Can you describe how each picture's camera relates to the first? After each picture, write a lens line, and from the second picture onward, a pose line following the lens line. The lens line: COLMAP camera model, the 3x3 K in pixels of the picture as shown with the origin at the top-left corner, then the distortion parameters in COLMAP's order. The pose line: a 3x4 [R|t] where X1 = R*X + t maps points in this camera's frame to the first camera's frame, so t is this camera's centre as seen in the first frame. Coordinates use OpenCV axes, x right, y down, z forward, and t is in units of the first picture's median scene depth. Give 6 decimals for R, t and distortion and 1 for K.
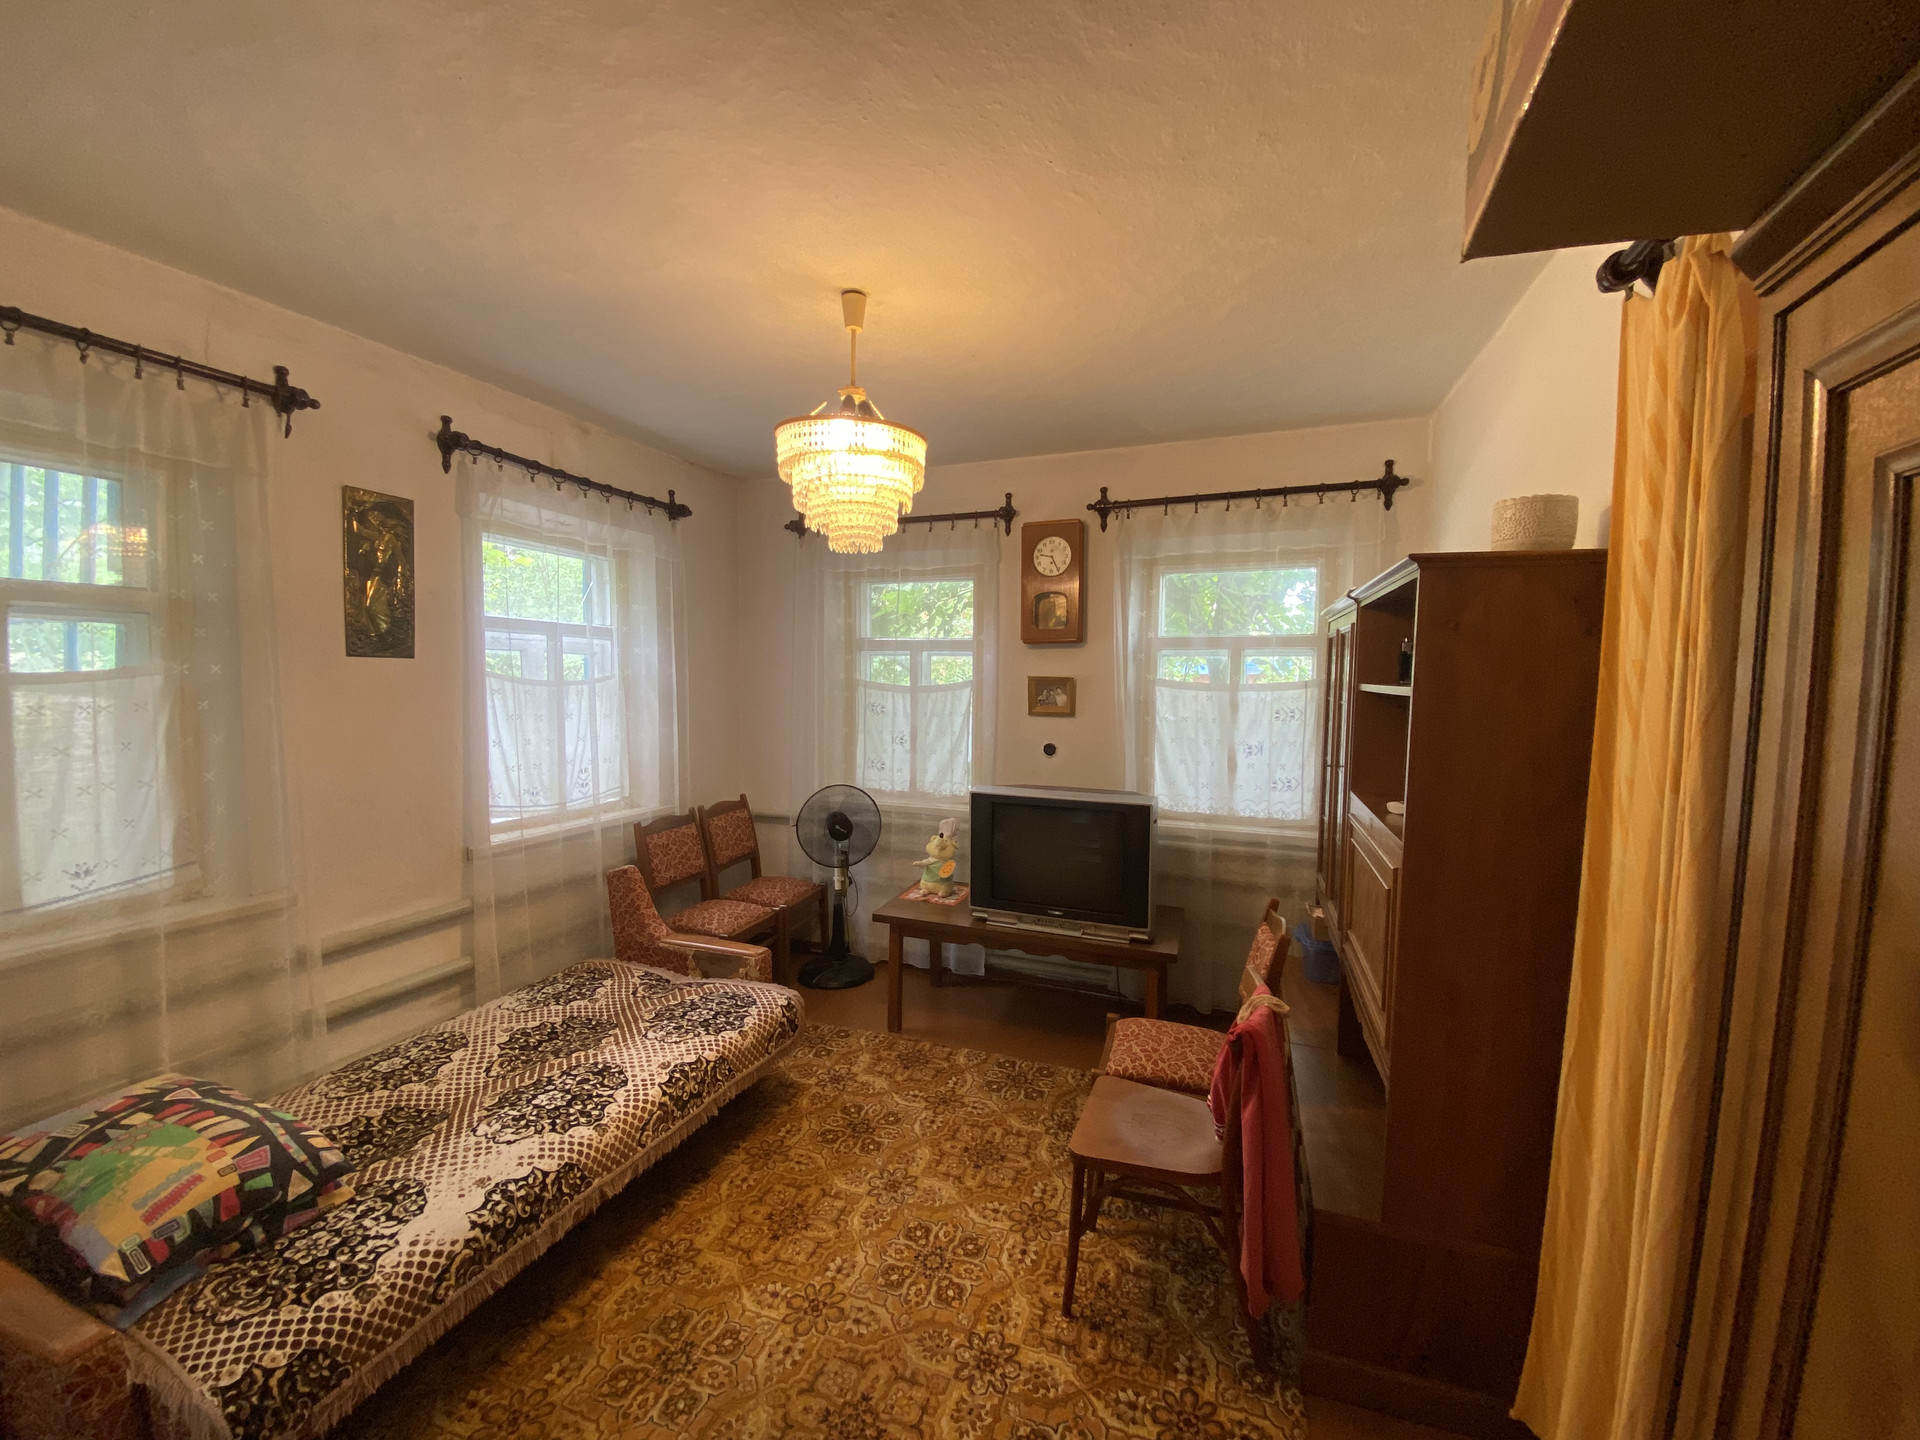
lens RADIAL K [[762.8, 0, 960.0], [0, 762.8, 720.0], [0, 0, 1]] dist [-0.000298, -0.000052]
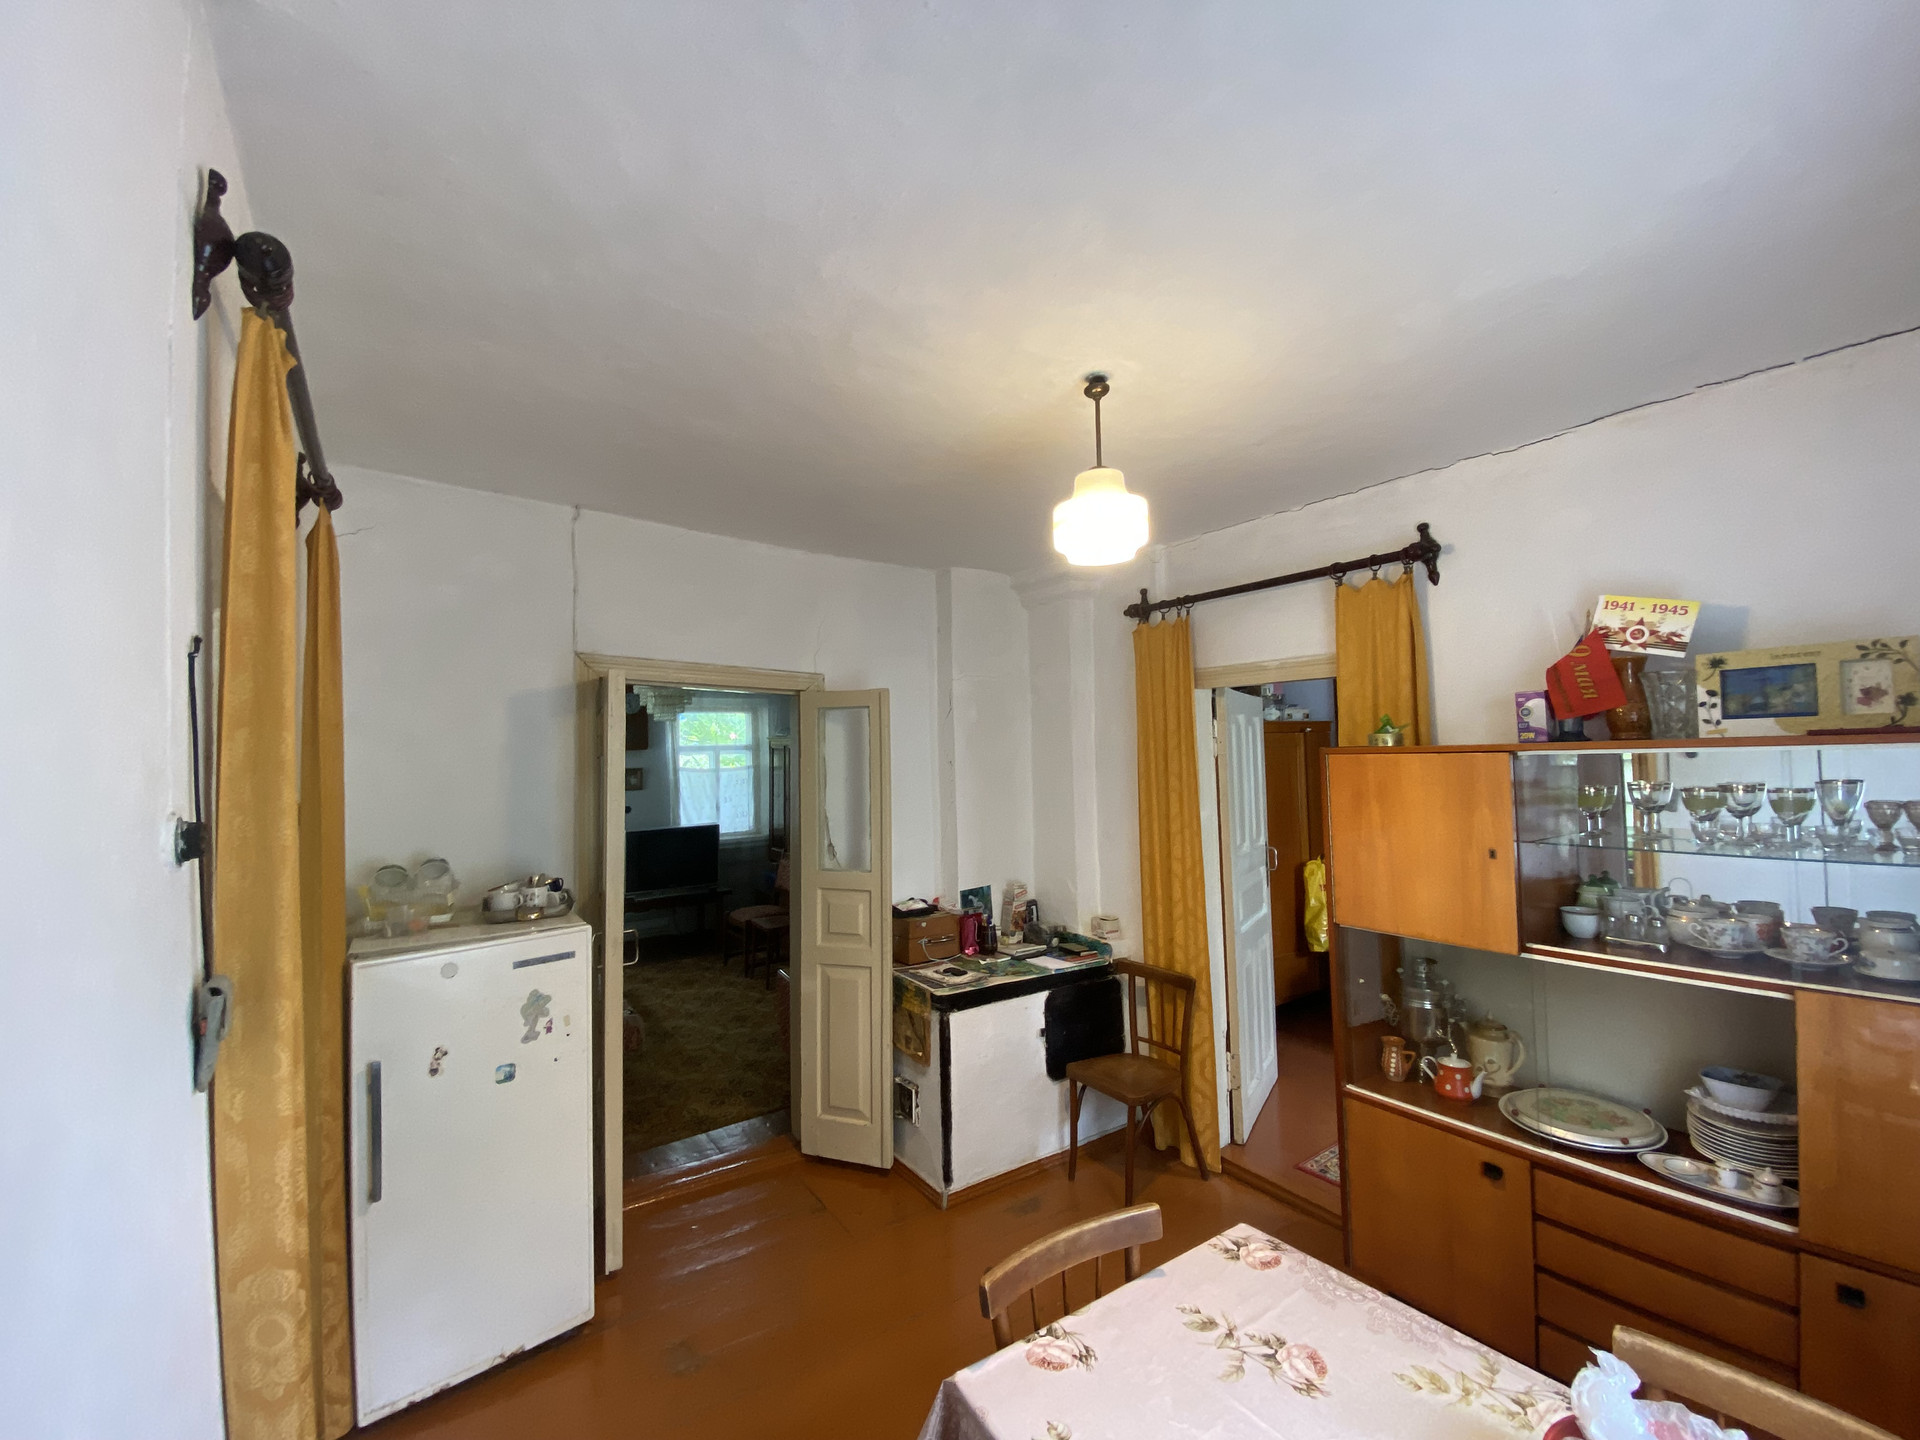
lens RADIAL K [[843.7, 0, 960.0], [0, 843.7, 720.0], [0, 0, 1]] dist [0.000143, -0.000026]
pose [[0.545399, 0.012054, 0.838090, -1.208671], [0.078016, 0.994826, -0.065078, 0.021987], [-0.834538, 0.100877, 0.541637, -0.804001]]
